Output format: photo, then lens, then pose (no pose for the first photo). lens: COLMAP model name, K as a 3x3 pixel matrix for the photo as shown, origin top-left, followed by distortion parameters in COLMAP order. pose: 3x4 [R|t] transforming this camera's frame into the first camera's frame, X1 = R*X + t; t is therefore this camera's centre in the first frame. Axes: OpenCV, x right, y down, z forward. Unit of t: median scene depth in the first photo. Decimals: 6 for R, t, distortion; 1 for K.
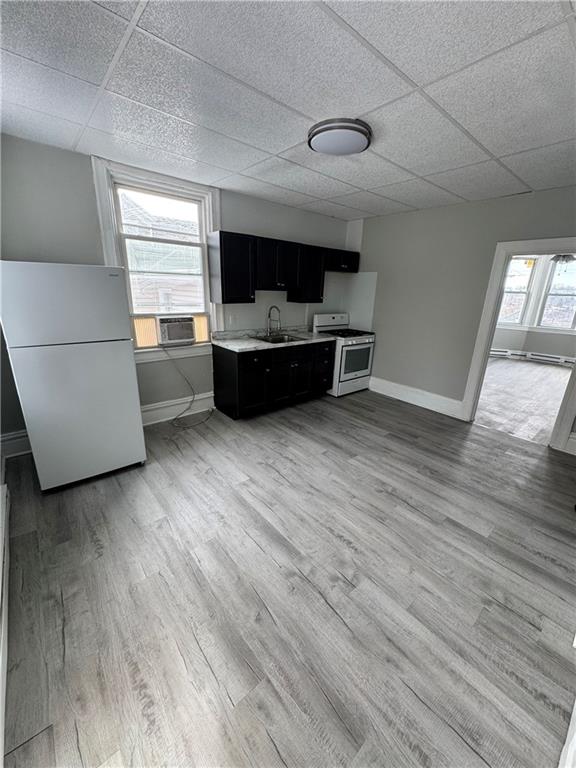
lens RADIAL K [[306.8, 0, 290.4], [0, 306.8, 382.0], [0, 0, 1]] dist [-0.000509, 0.000692]
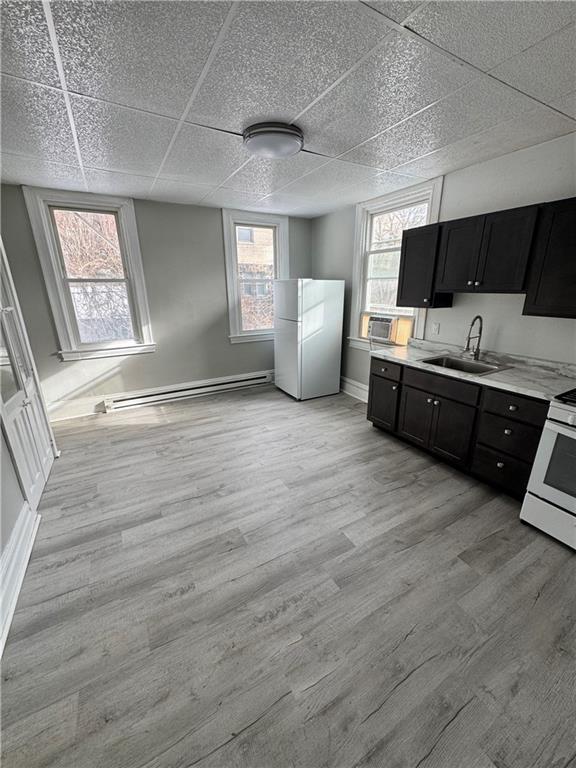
lens RADIAL K [[306.8, 0, 290.4], [0, 306.8, 382.0], [0, 0, 1]] dist [-0.000509, 0.000692]
pose [[-0.192597, 0.260678, -0.946020, 1.127269], [-0.291276, 0.905431, 0.308794, -0.337161], [0.937051, 0.335026, -0.098454, 1.206485]]
